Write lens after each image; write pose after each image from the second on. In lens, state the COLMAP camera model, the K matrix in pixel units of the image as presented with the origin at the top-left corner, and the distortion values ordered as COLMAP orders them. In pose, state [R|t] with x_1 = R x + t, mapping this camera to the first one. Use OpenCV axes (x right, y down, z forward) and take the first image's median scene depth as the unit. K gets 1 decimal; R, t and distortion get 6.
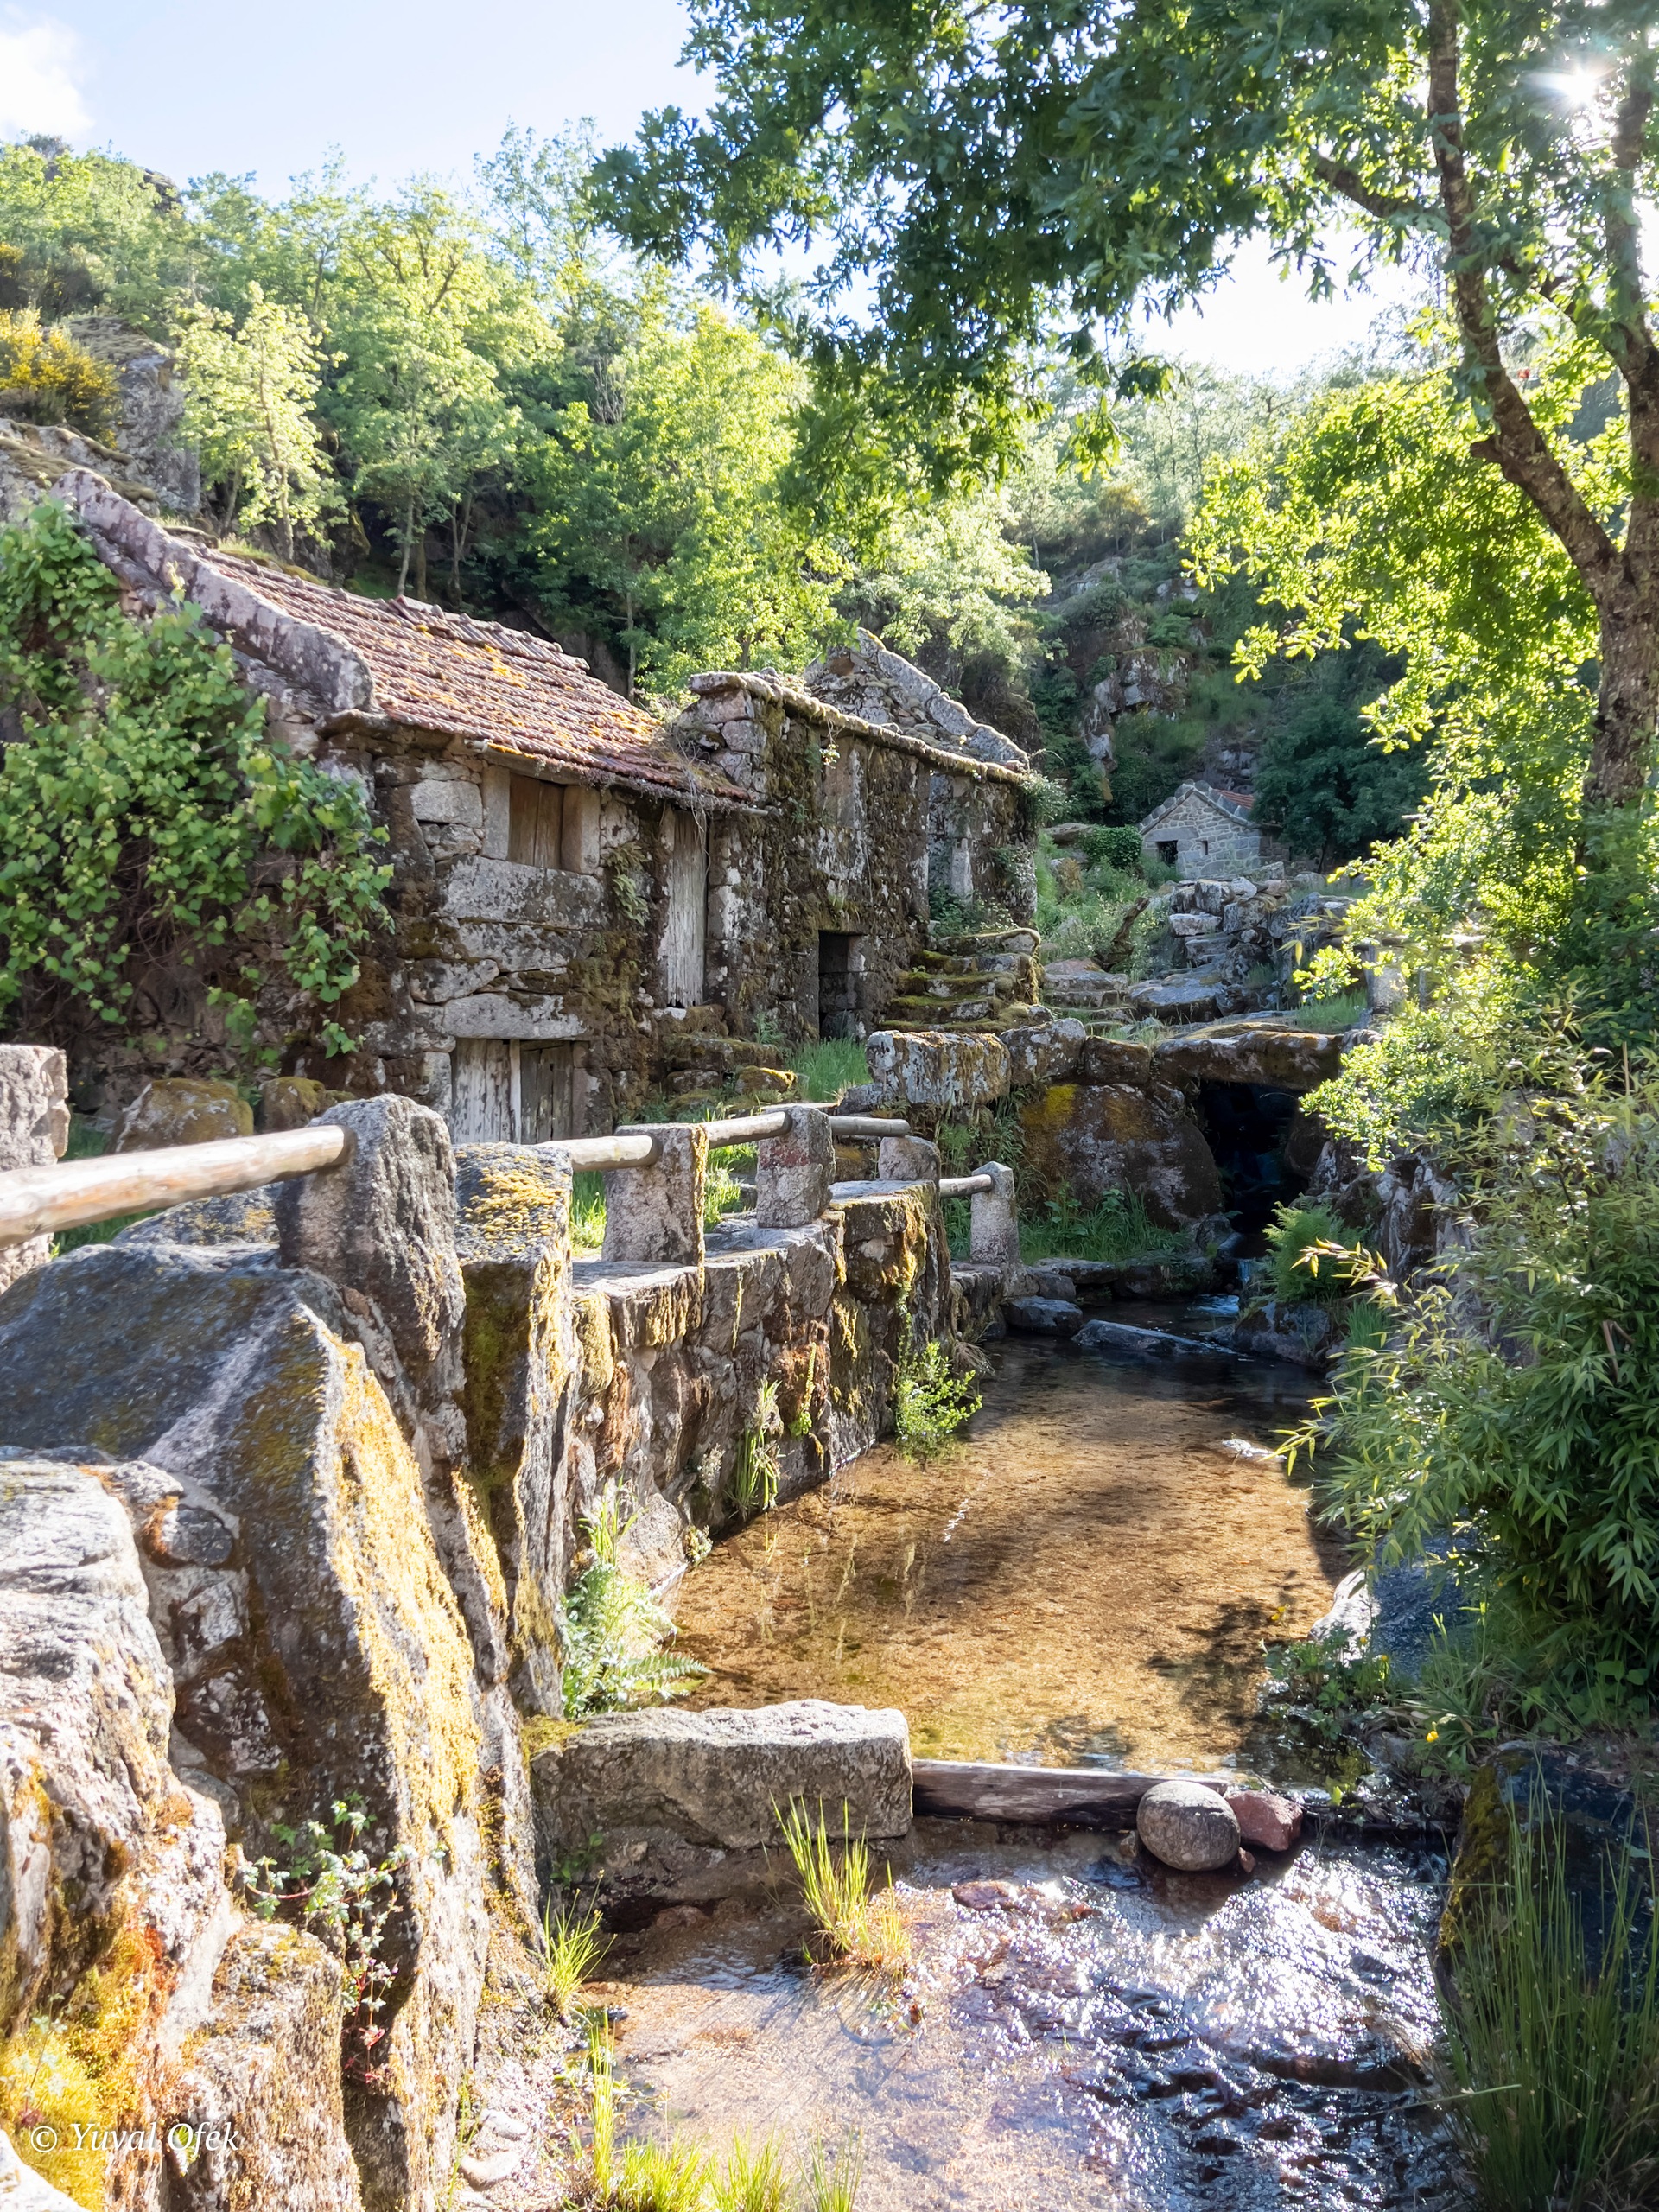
lens RADIAL K [[1658.0, 0, 816.9], [0, 1658.0, 1095.4], [0, 0, 1]] dist [0.016244, -0.020039]
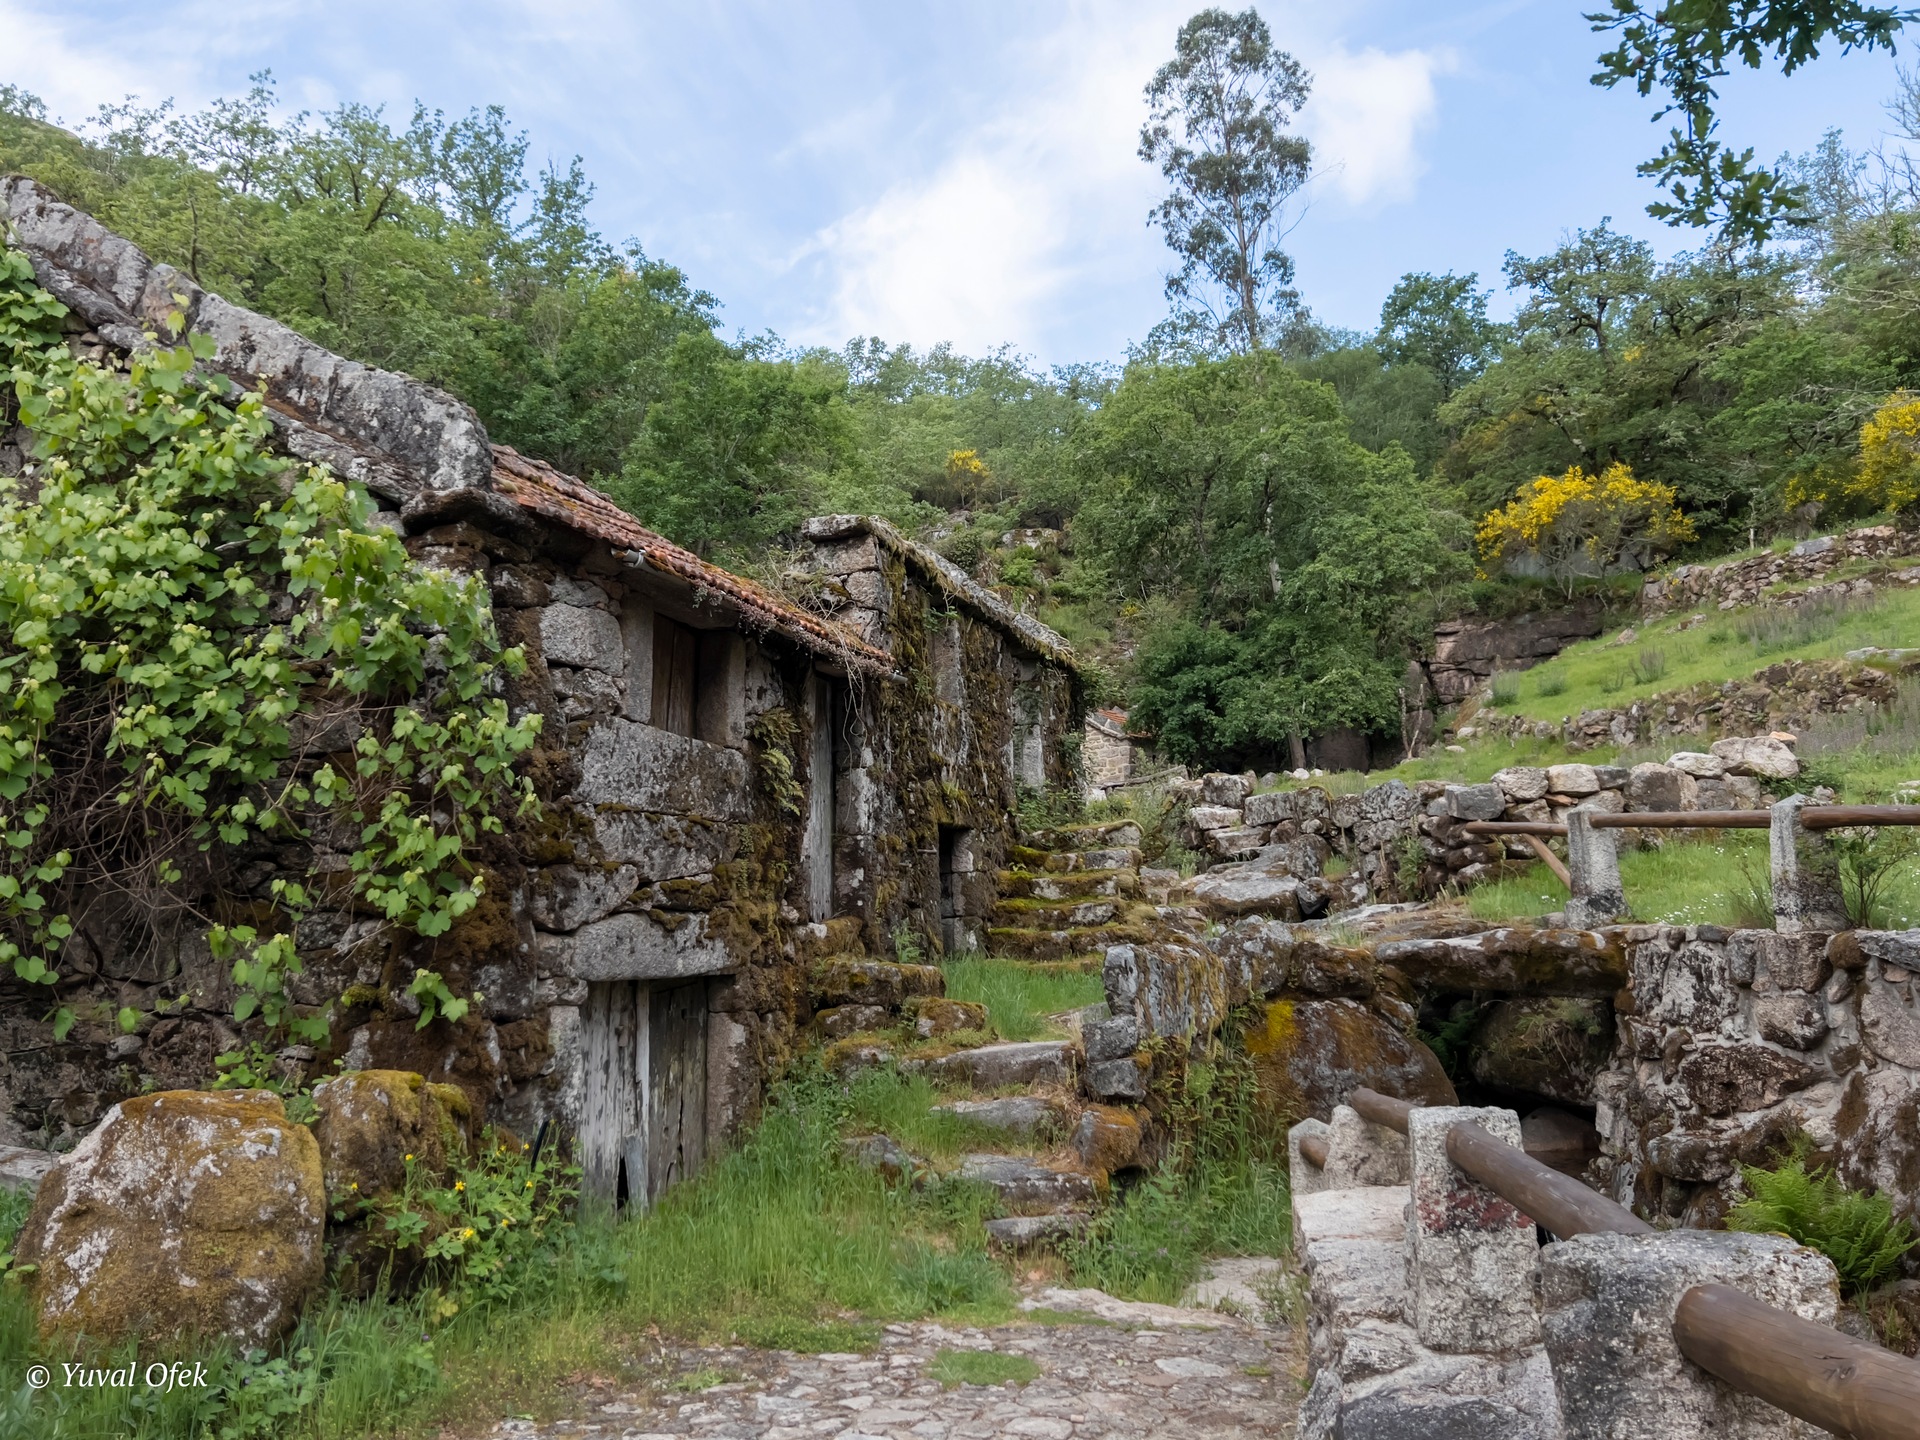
lens RADIAL K [[1439.2, 0, 974.8], [0, 1439.2, 735.1], [0, 0, 1]] dist [0.016244, -0.020039]
pose [[0.975404, -0.003825, 0.220392, -0.187114], [0.041288, 0.985323, -0.165629, -0.029320], [-0.216524, 0.170655, 0.961246, 0.378356]]
